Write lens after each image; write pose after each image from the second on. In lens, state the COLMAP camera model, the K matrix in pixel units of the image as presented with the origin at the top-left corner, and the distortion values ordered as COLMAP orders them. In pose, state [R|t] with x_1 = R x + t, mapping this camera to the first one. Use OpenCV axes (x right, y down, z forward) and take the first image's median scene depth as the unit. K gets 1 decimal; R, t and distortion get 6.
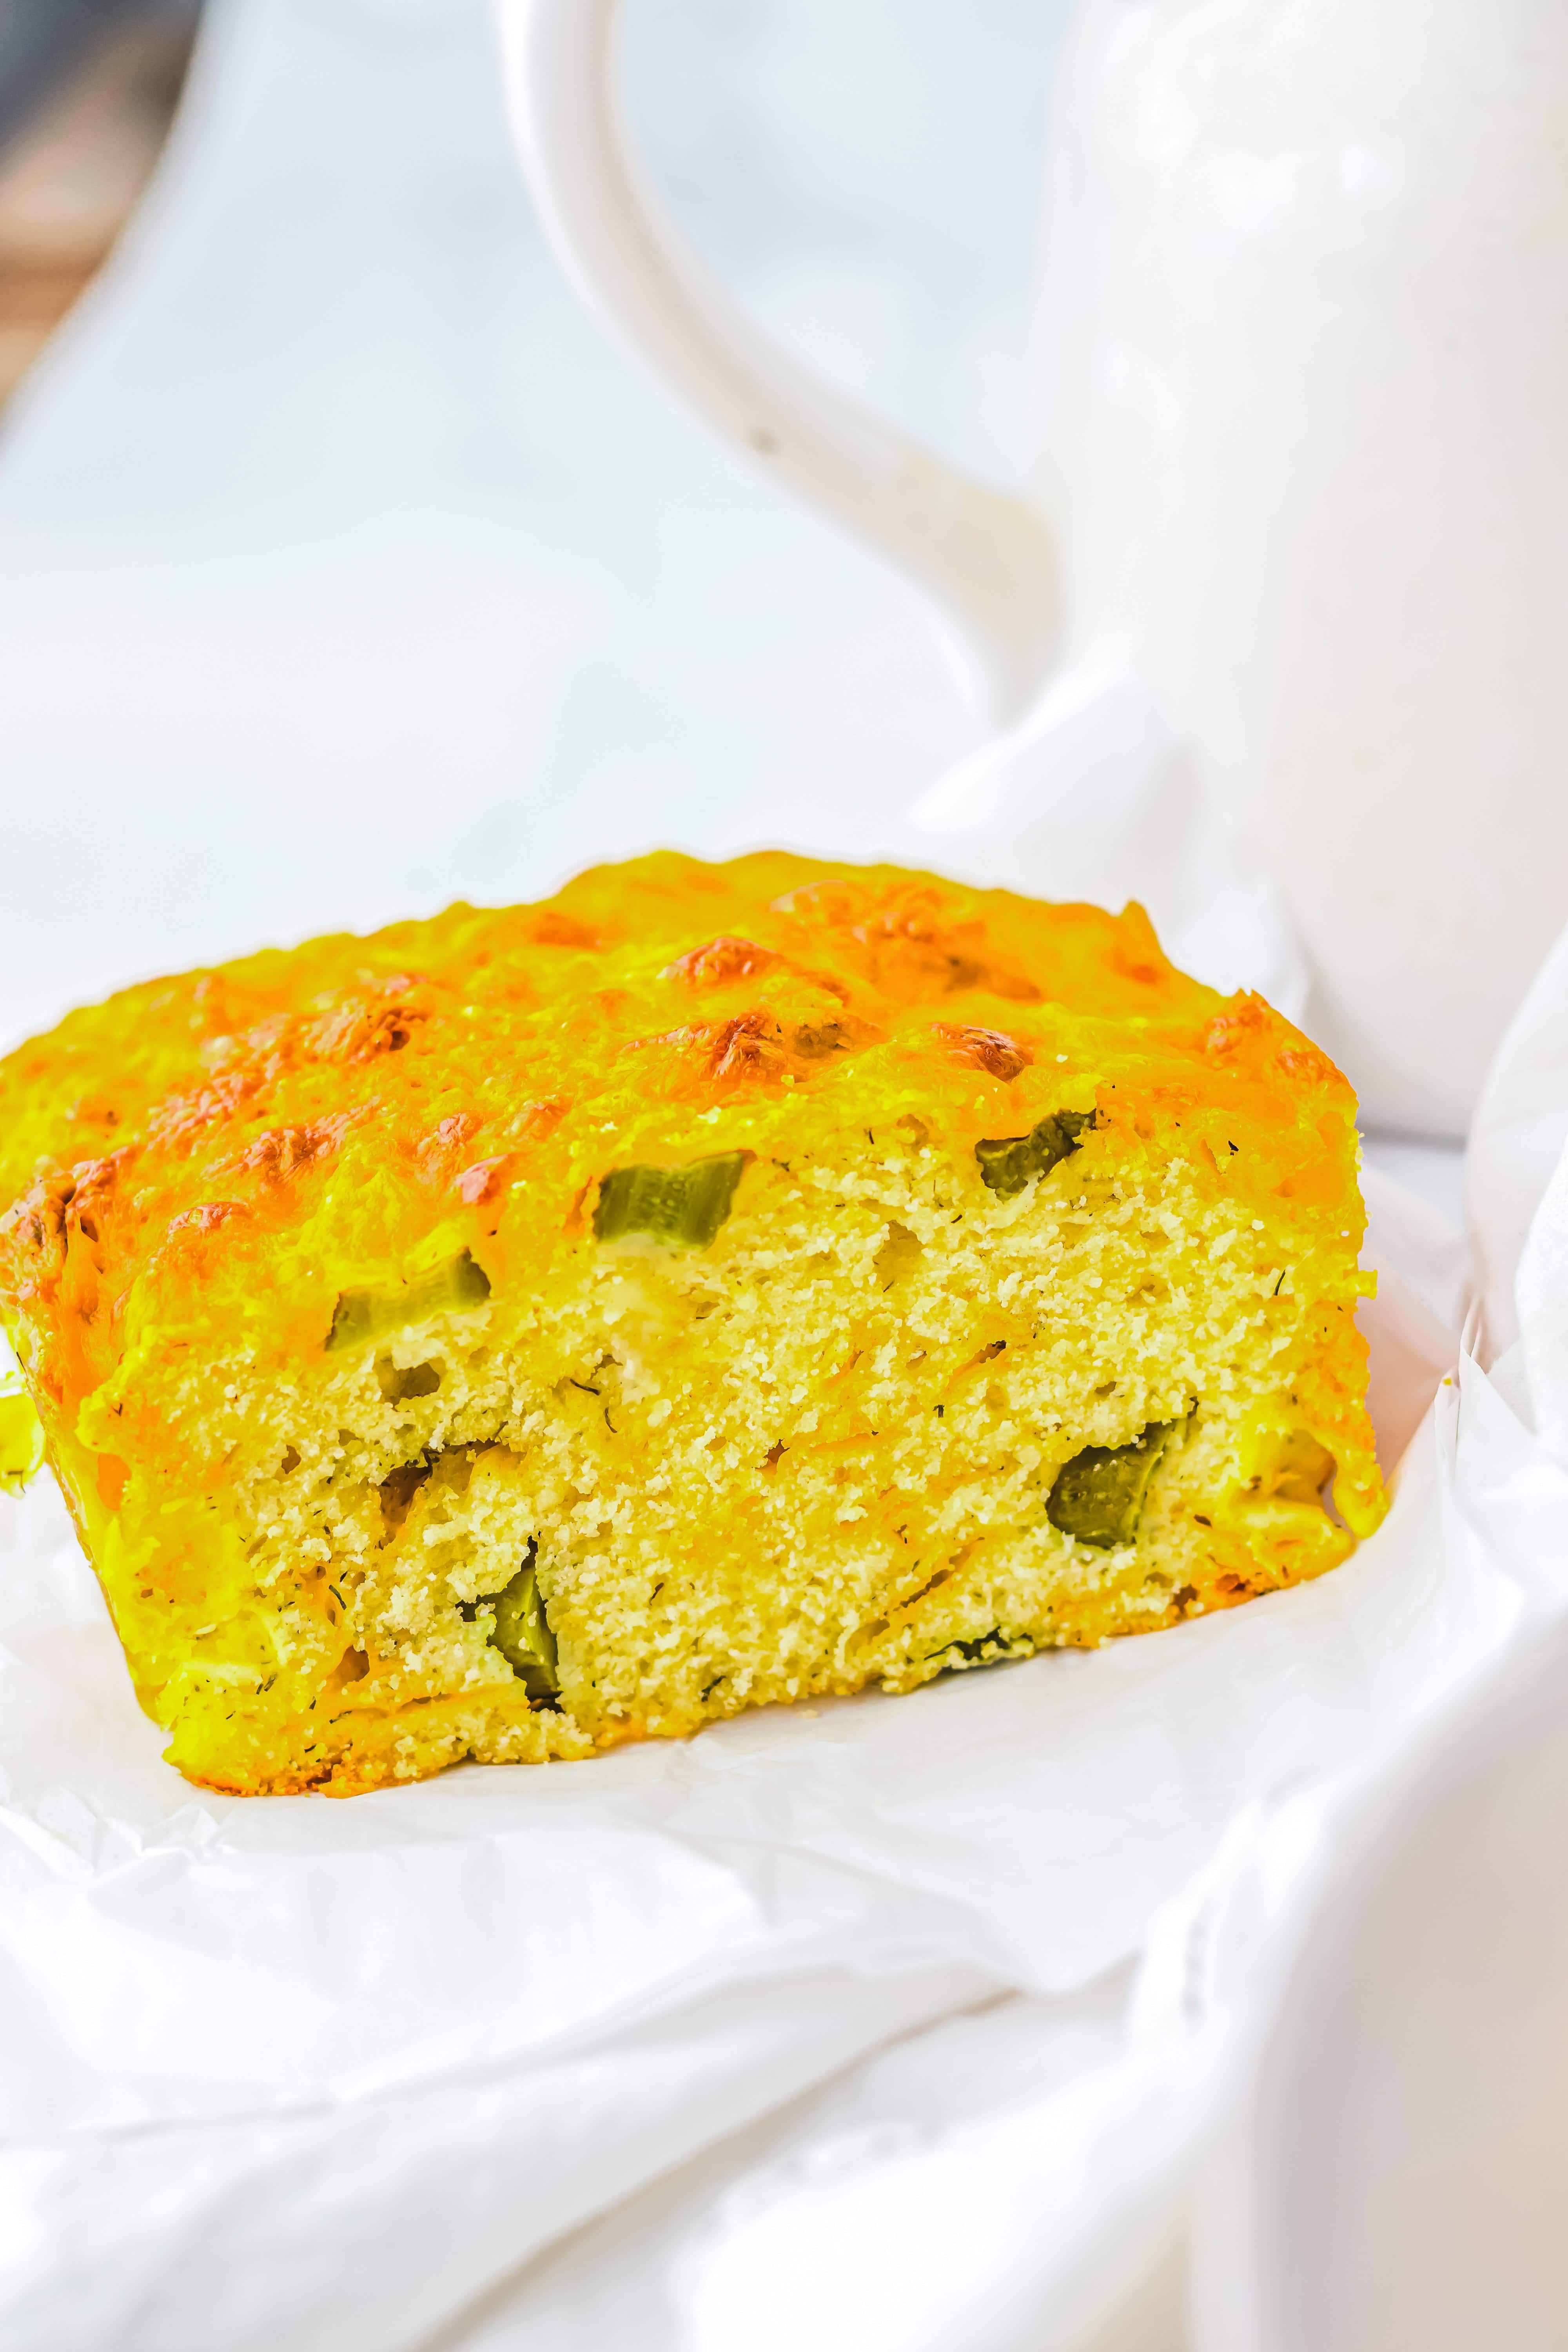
lens RADIAL K [[5815.9, 0, 784.0], [0, 5815.9, 1176.0], [0, 0, 1]] dist [-0.144968, 0.025815]
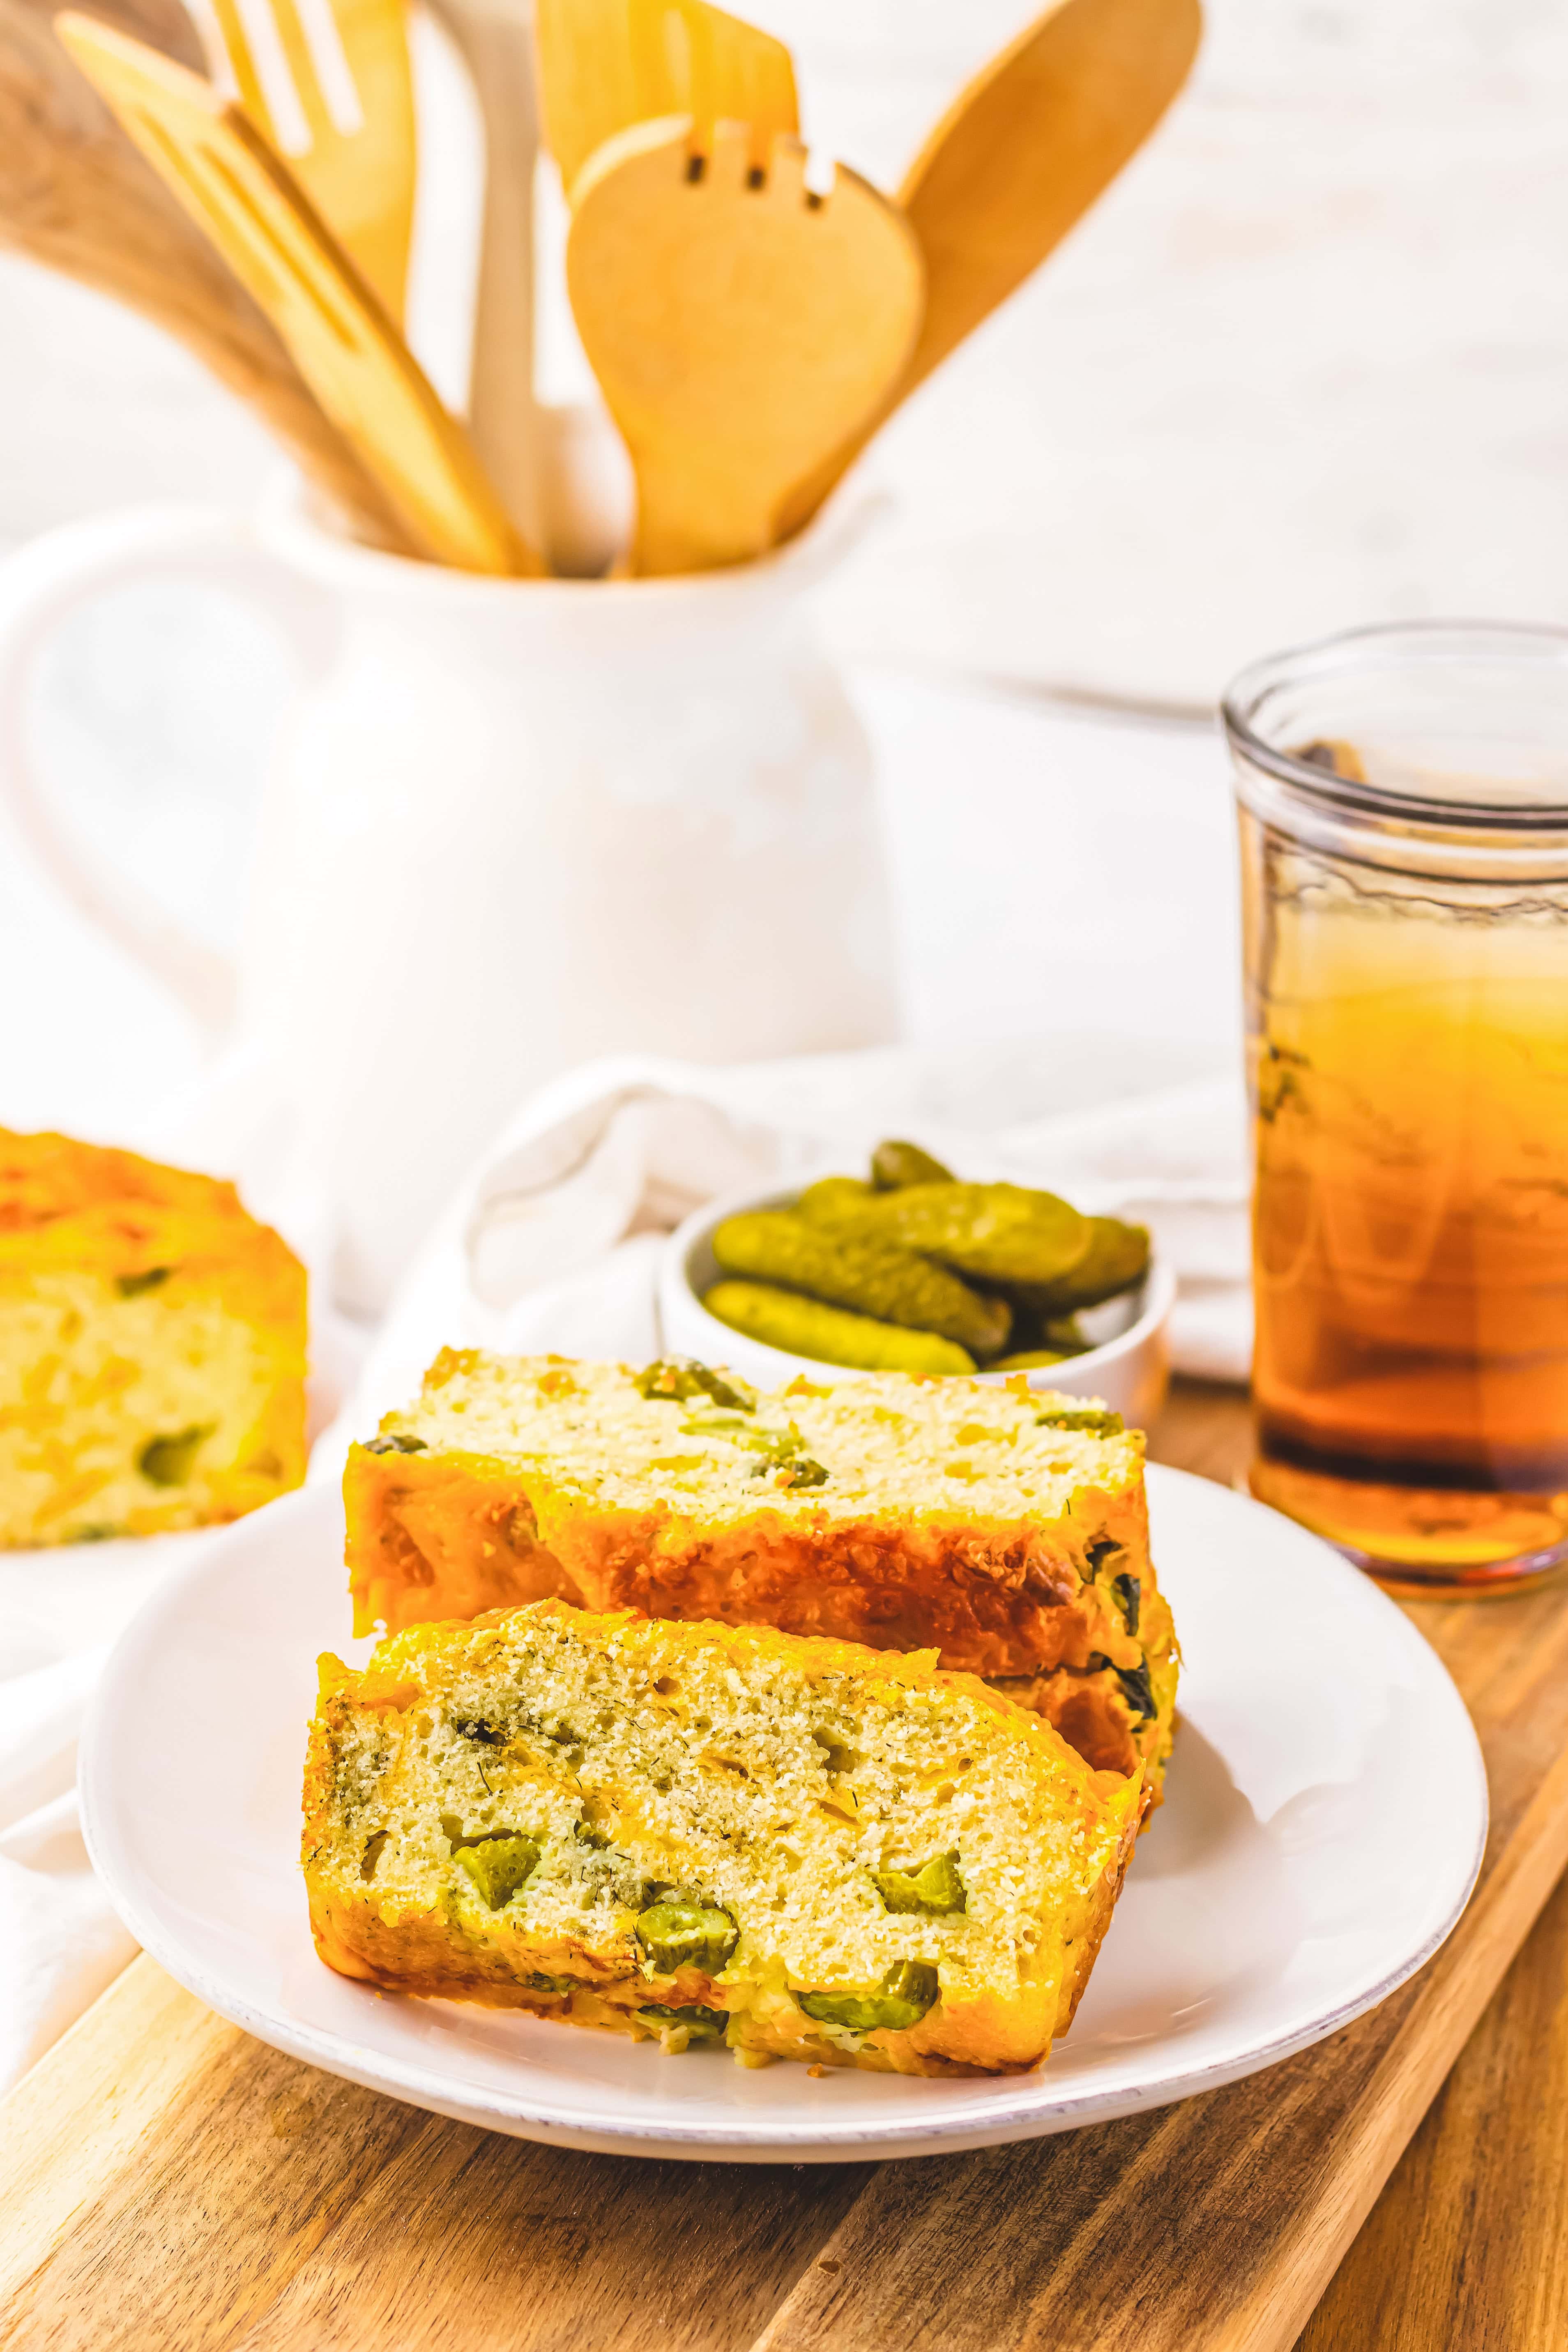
lens RADIAL K [[5985.6, 0, 784.0], [0, 5985.6, 1176.0], [0, 0, 1]] dist [-0.143079, 0.121263]
pose [[0.991109, 0.111071, 0.073249, 0.106096], [-0.105281, 0.991326, -0.078668, 0.098399], [-0.081352, 0.070256, 0.994206, -1.071717]]
